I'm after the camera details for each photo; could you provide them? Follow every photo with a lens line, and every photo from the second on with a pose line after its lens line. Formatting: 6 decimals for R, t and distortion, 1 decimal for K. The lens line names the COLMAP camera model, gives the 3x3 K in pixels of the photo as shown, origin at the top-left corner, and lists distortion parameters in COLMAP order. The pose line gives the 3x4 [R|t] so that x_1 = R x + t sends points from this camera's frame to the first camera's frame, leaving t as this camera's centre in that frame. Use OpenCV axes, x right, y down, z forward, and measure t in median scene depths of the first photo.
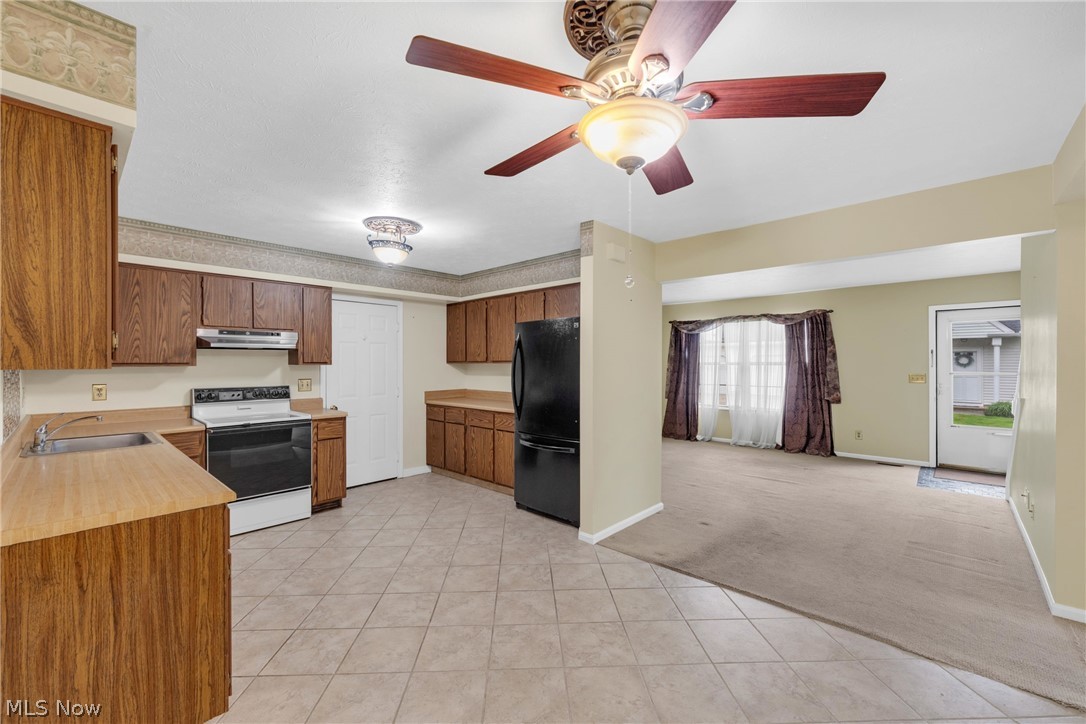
lens RADIAL K [[445.6, 0, 546.2], [0, 445.6, 363.2], [0, 0, 1]] dist [-0.000265, -0.000397]
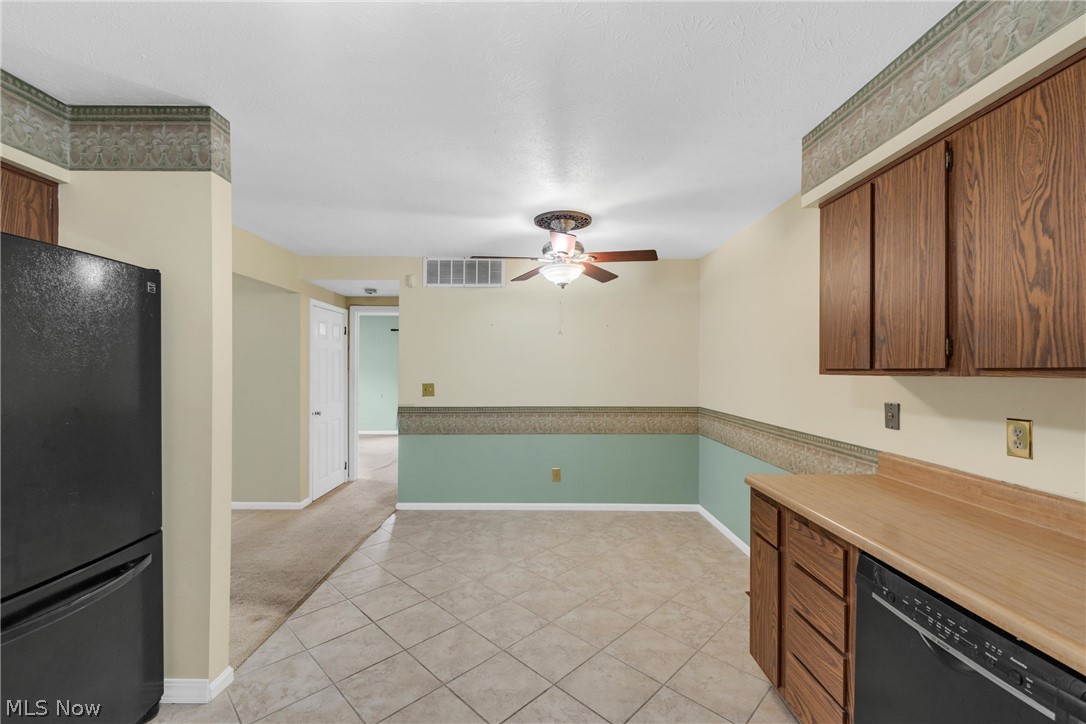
lens RADIAL K [[445.6, 0, 536.6], [0, 445.6, 365.1], [0, 0, 1]] dist [-0.000265, -0.000397]
pose [[-0.677025, 0.003850, 0.735950, -0.504671], [-0.003039, 0.999963, -0.008027, -0.001042], [-0.735954, -0.007671, -0.676988, 0.936616]]
